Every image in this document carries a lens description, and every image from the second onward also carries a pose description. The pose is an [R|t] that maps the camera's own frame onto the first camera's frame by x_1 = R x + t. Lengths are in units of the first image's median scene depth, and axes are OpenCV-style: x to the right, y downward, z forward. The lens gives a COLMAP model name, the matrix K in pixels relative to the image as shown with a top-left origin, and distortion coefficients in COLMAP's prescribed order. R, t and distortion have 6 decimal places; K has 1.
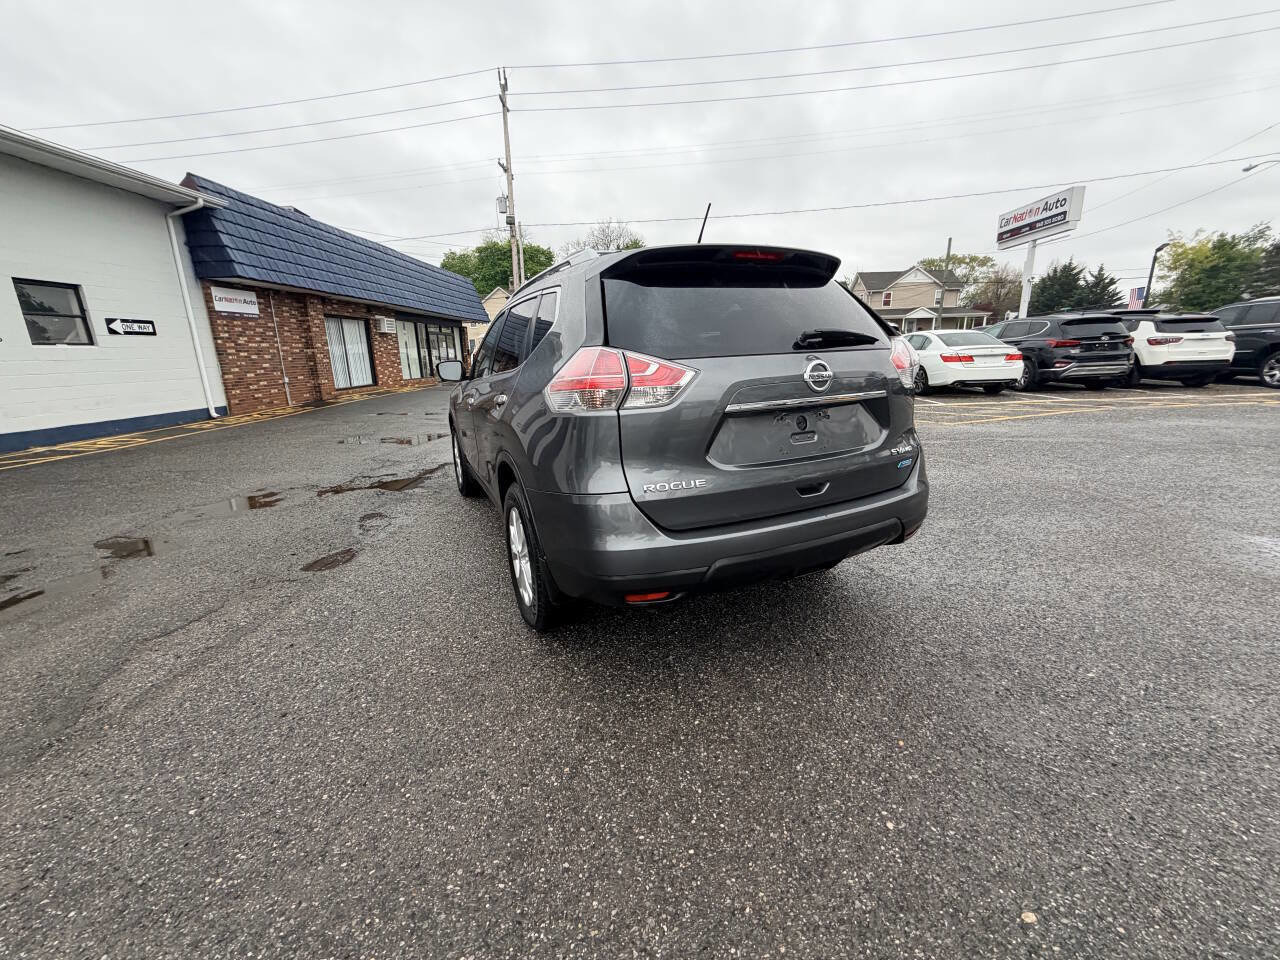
lens RADIAL K [[507.7, 0, 638.0], [0, 507.7, 477.6], [0, 0, 1]] dist [-0.000180, -0.000320]
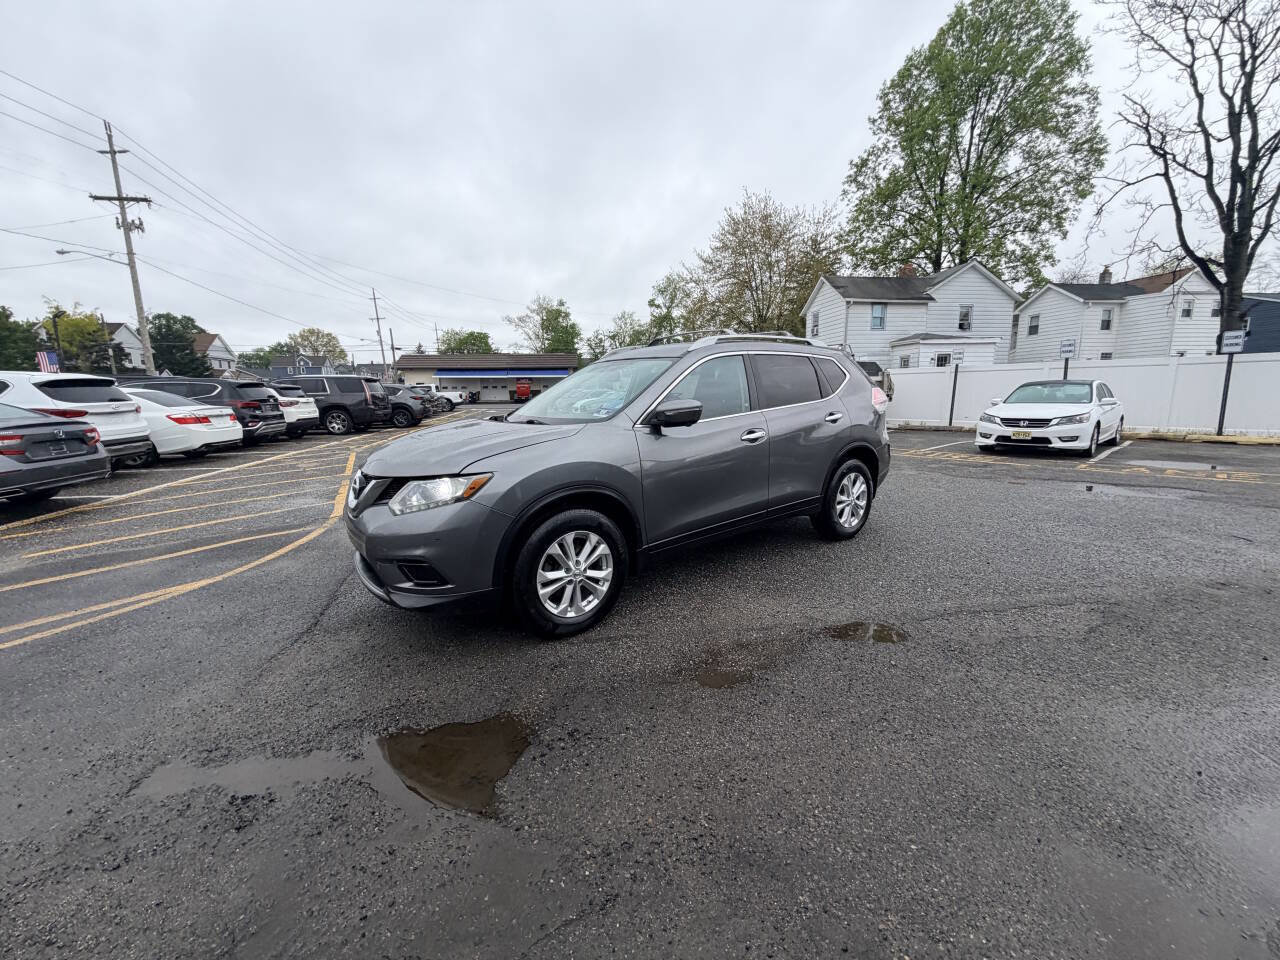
lens RADIAL K [[507.7, 0, 637.8], [0, 507.7, 477.6], [0, 0, 1]] dist [-0.000180, -0.000320]
pose [[-0.210546, -0.128563, 0.969093, -0.388074], [0.258564, 0.948688, 0.182031, -0.095922], [-0.942770, 0.288898, -0.166501, 0.428172]]
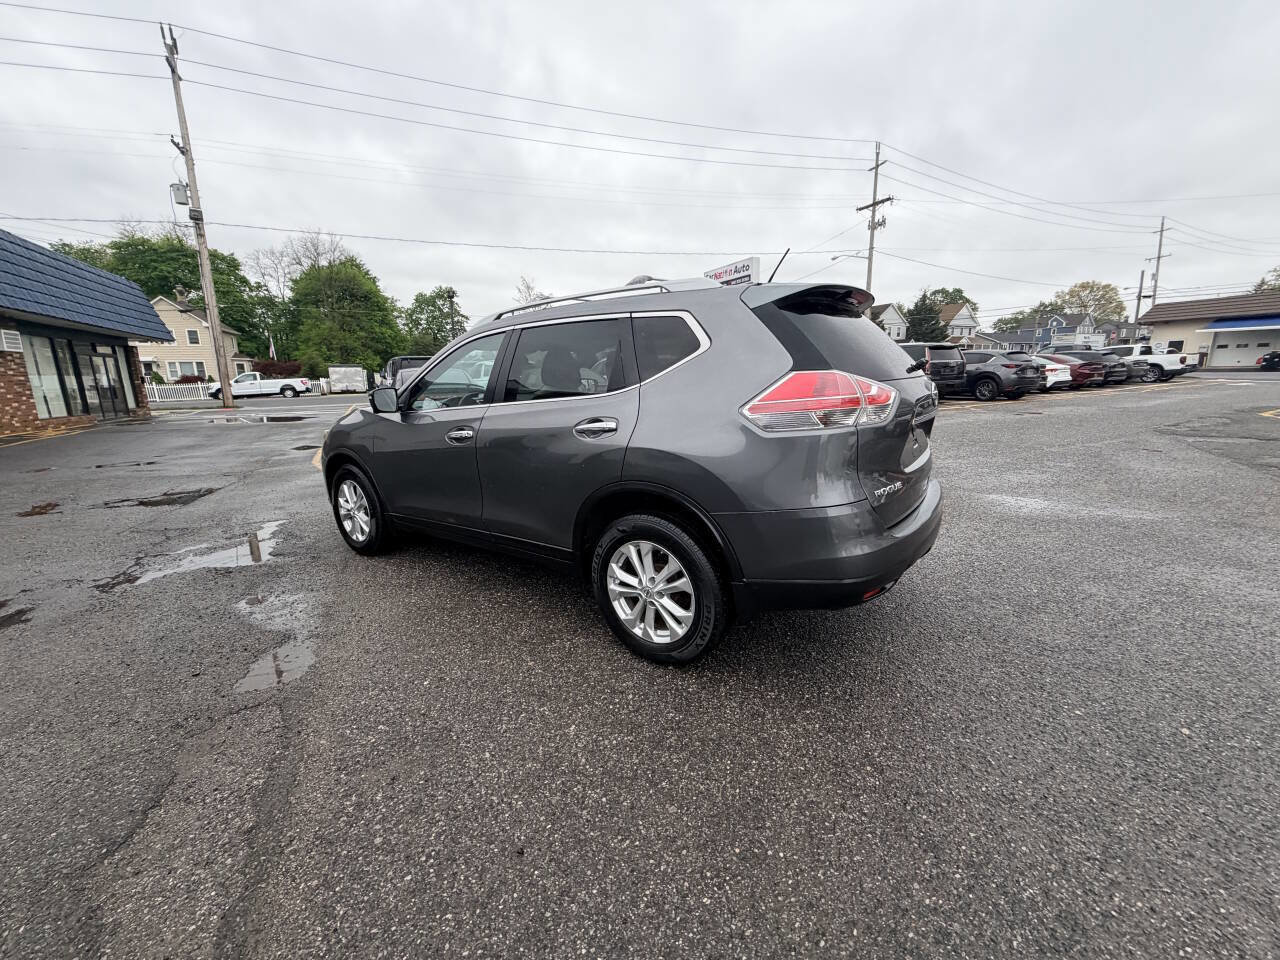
lens RADIAL K [[507.7, 0, 639.0], [0, 507.7, 477.4], [0, 0, 1]] dist [-0.000180, -0.000320]
pose [[0.875169, -0.089408, 0.475484, -0.144409], [0.115106, 0.993035, -0.025137, -0.007227], [-0.469925, 0.076730, 0.879365, 0.036766]]
